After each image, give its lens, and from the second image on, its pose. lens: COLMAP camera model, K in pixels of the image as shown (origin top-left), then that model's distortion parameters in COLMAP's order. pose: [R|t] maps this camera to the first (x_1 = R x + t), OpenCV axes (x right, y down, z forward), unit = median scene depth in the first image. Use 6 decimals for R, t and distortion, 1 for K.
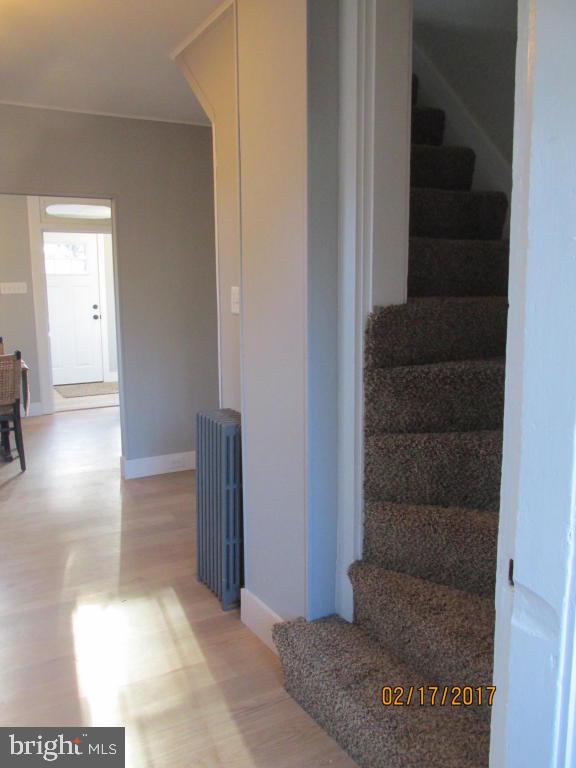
lens RADIAL K [[633.4, 0, 288.0], [0, 633.4, 384.0], [0, 0, 1]] dist [-0.060420, -0.002241]
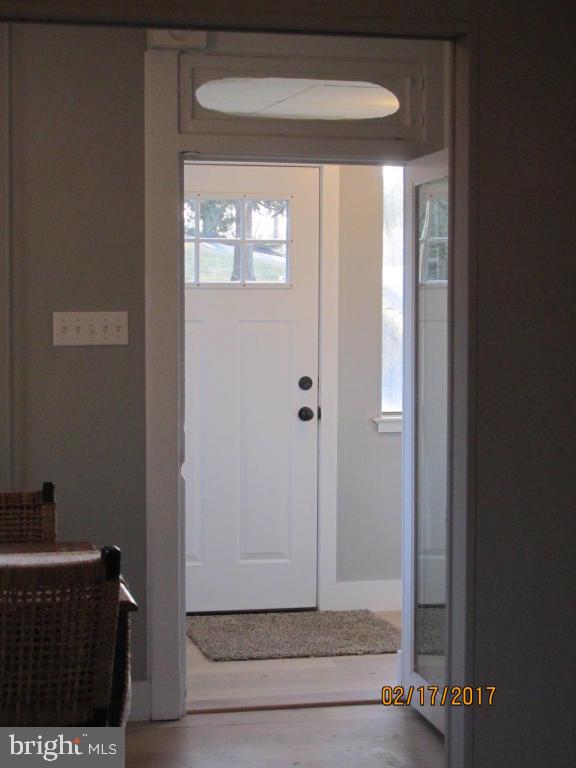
lens RADIAL K [[1715.8, 0, 288.0], [0, 1715.8, 384.0], [0, 0, 1]] dist [-0.292003, -0.049469]
pose [[0.962866, 0.023011, -0.268999, -0.089437], [-0.053297, 0.992955, -0.105832, -0.032324], [0.264668, 0.116239, 0.957308, 0.159550]]
